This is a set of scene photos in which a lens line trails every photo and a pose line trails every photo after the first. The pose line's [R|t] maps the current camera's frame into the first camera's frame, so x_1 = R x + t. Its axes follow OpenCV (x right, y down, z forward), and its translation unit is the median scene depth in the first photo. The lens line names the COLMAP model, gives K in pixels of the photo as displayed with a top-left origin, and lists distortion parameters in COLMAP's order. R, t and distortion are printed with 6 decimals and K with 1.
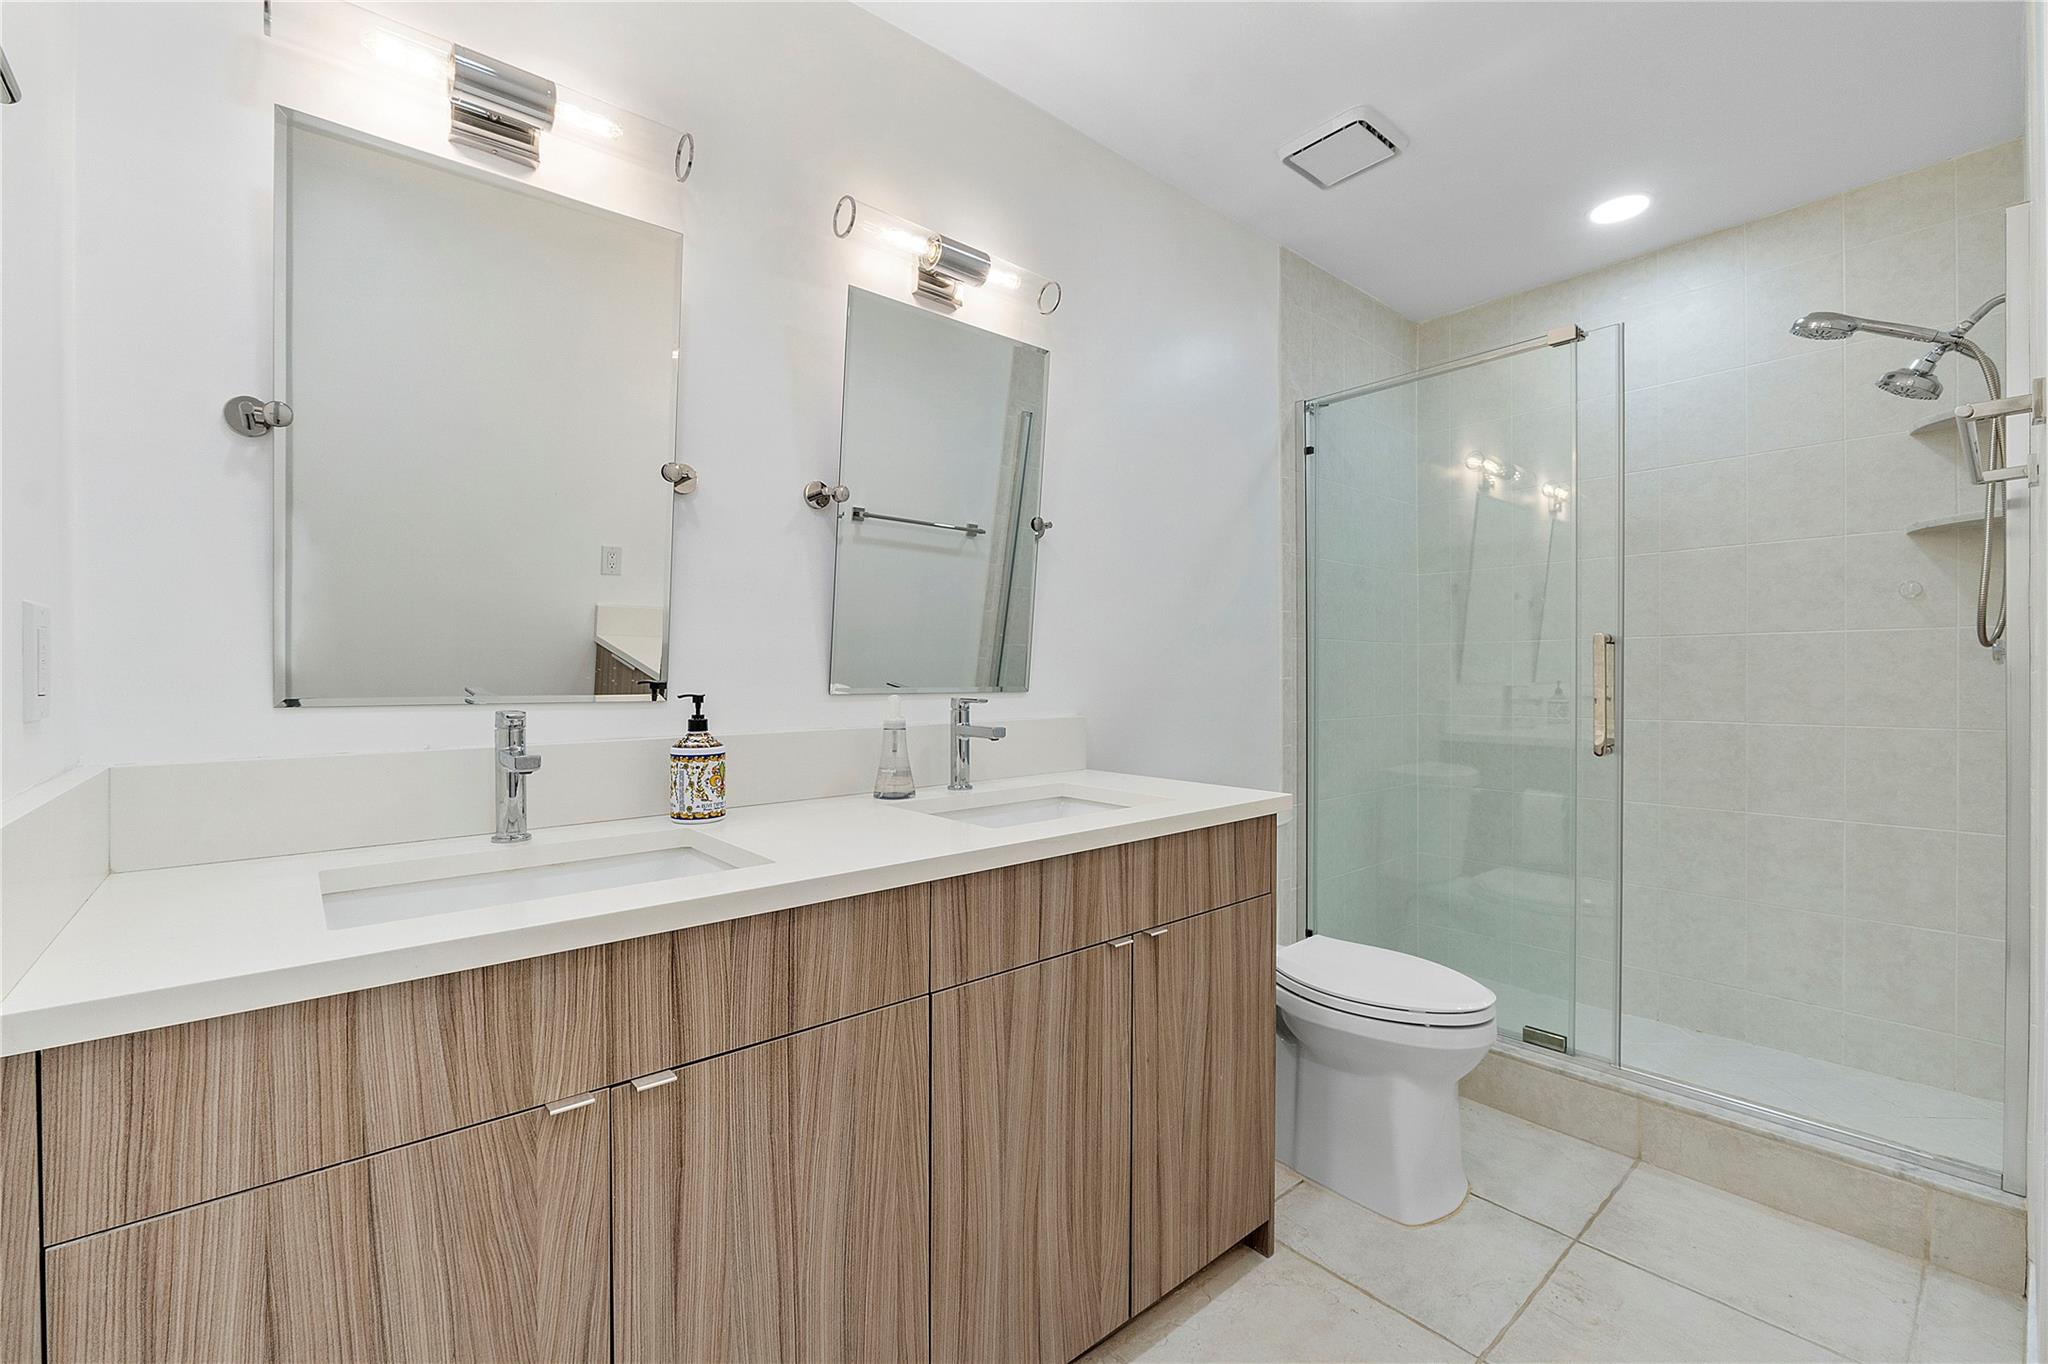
lens RADIAL K [[875.7, 0, 1013.6], [0, 875.7, 669.2], [0, 0, 1]] dist [-0.007174, -0.000176]
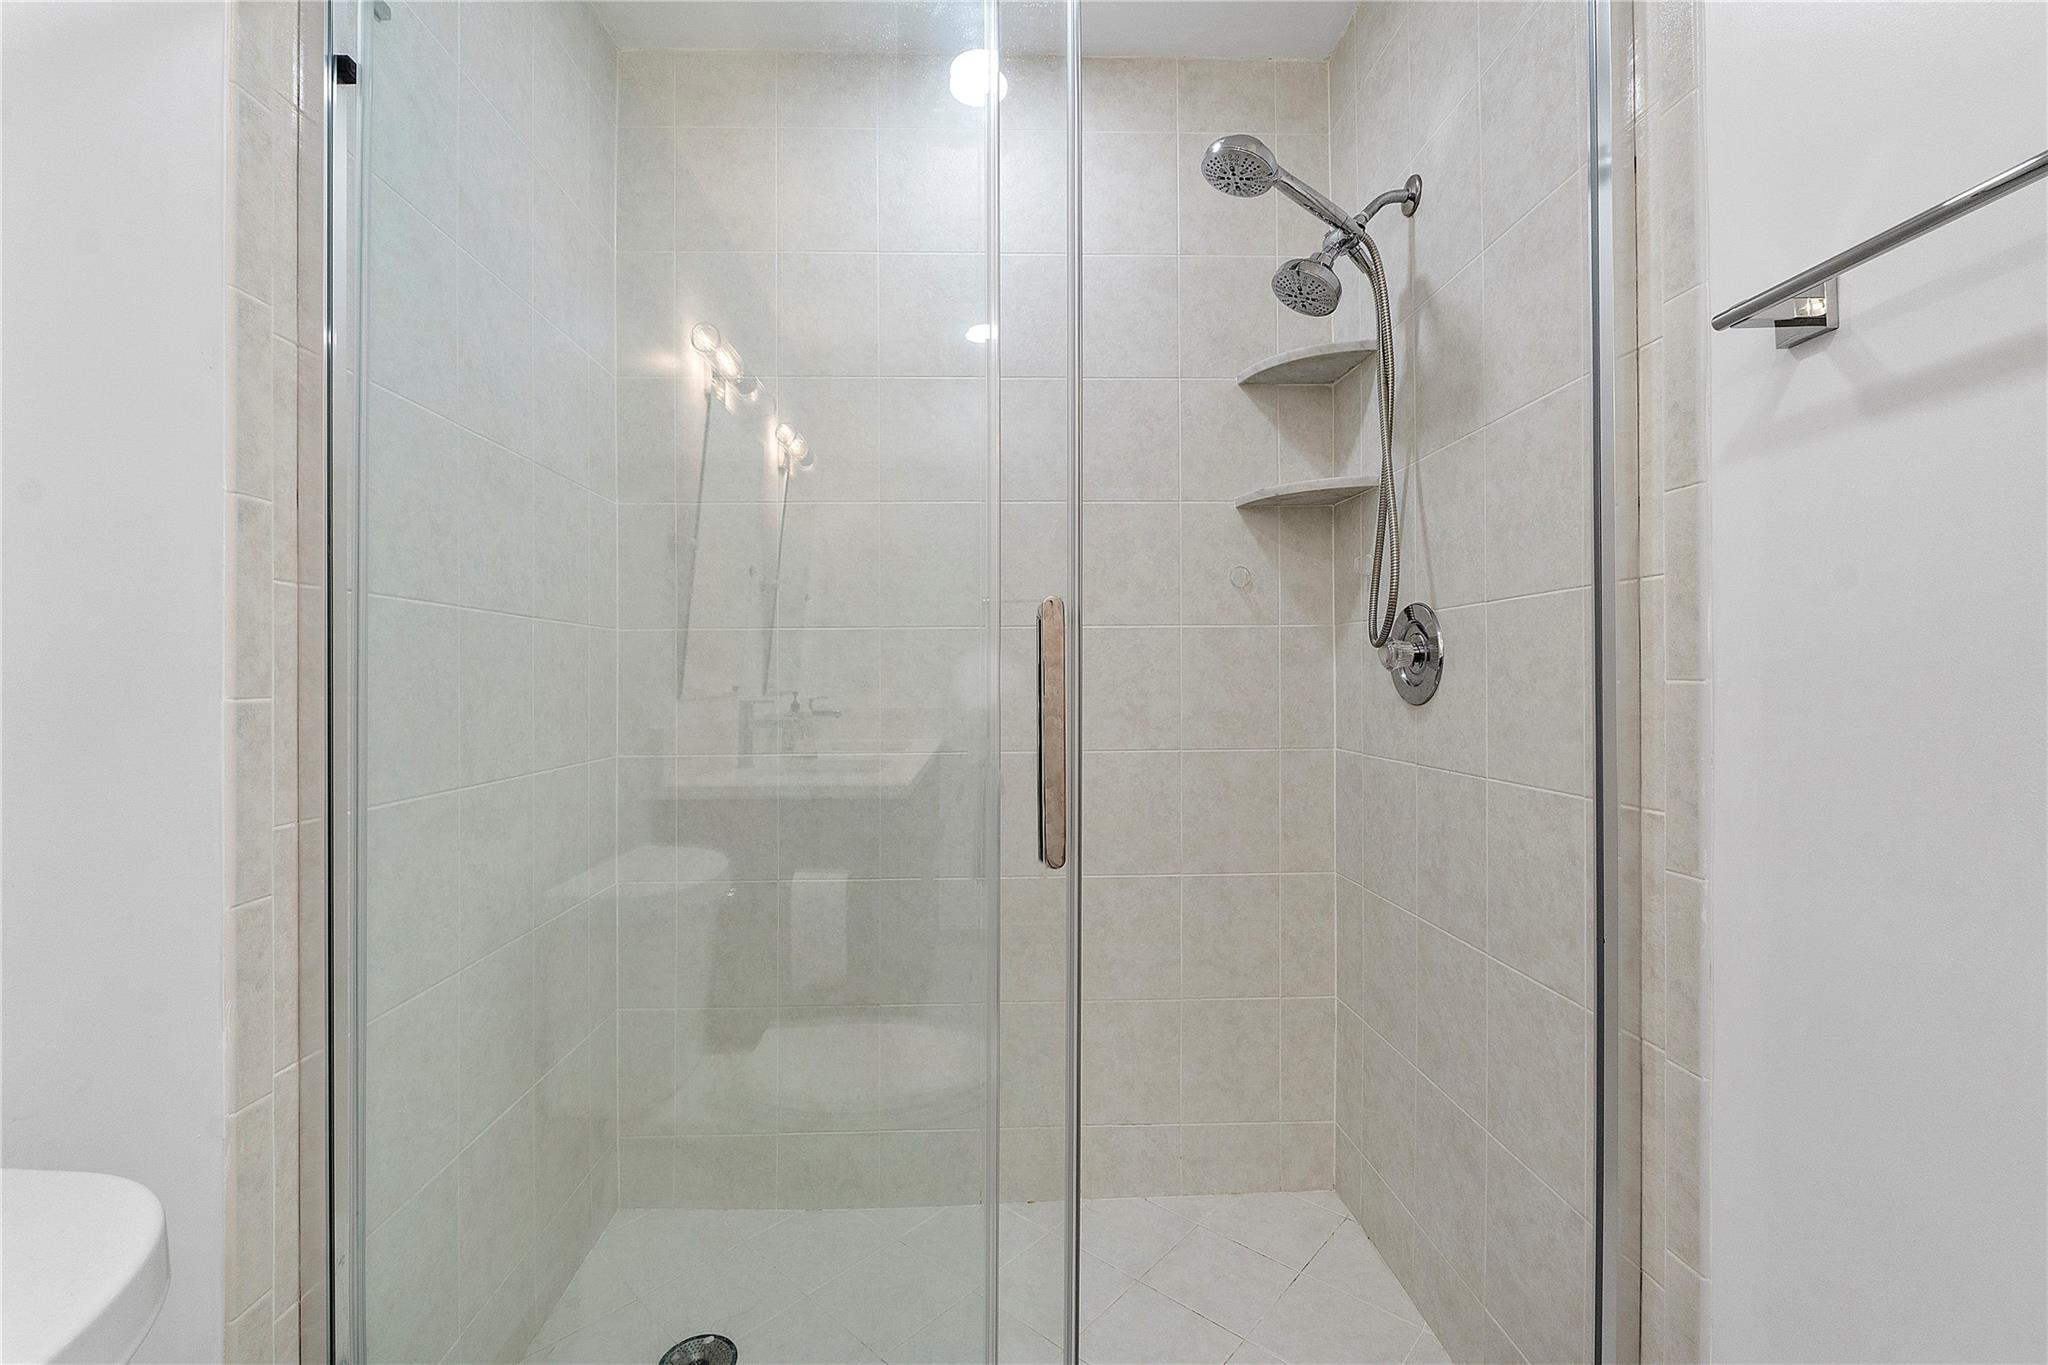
lens RADIAL K [[875.7, 0, 1010.5], [0, 875.7, 681.1], [0, 0, 1]] dist [-0.007174, -0.000176]
pose [[0.631357, -0.002781, 0.775488, 0.433179], [-0.002452, 0.999981, 0.005583, 0.000057], [-0.775489, -0.005427, 0.631338, 1.036702]]
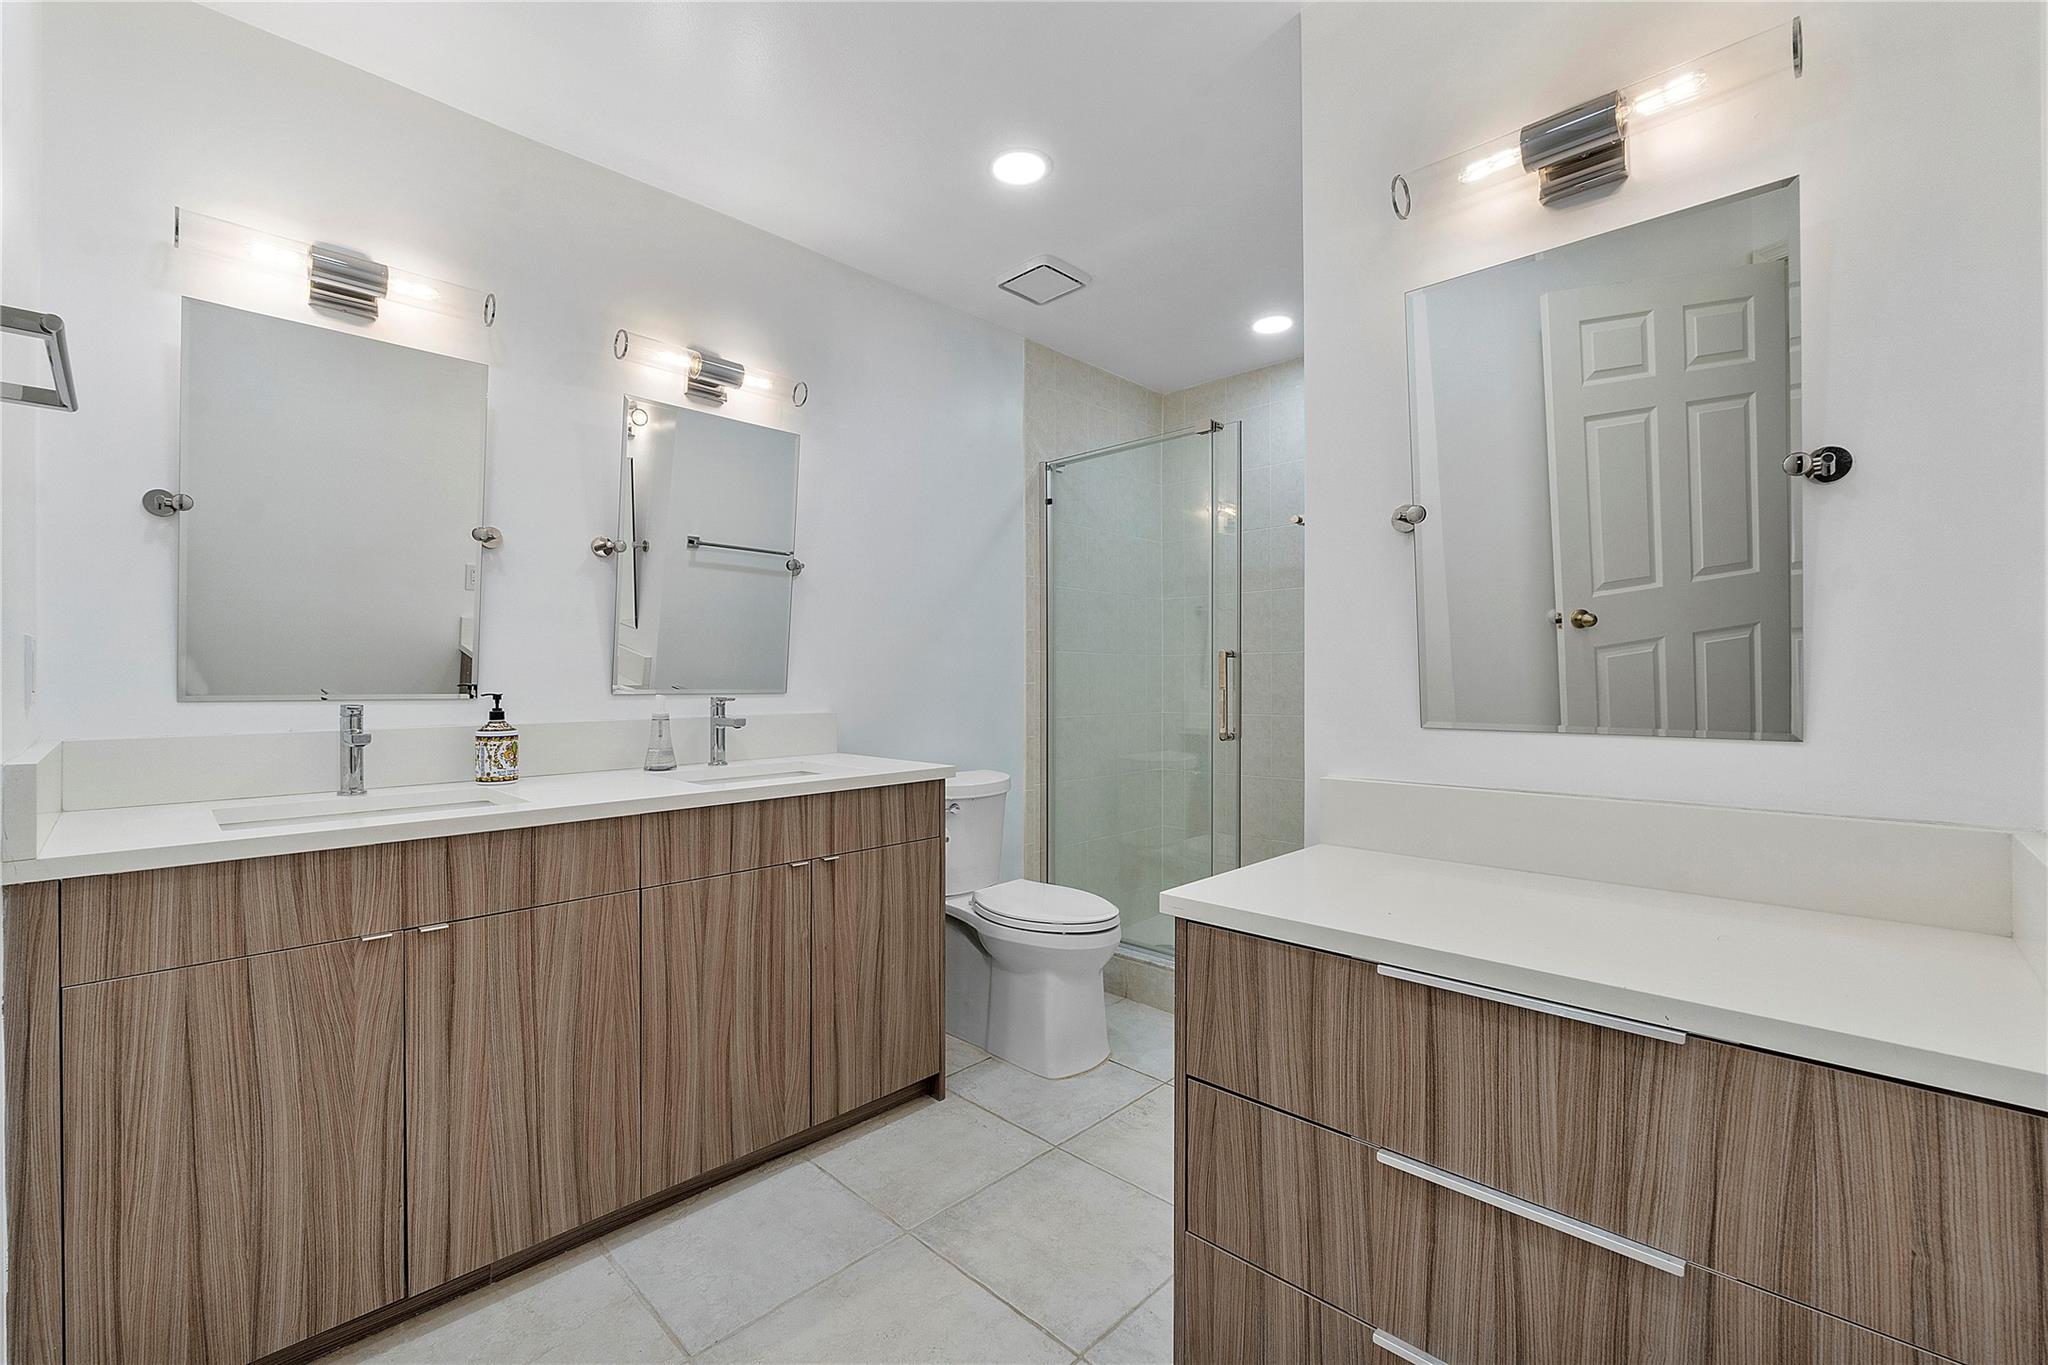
lens RADIAL K [[884.8, 0, 1026.2], [0, 884.8, 670.4], [0, 0, 1]] dist [-0.007079, -0.001919]
pose [[0.995490, 0.002363, 0.094834, 0.338605], [-0.001934, 0.999987, -0.004615, -0.003241], [-0.094843, 0.004411, 0.995482, -0.474313]]
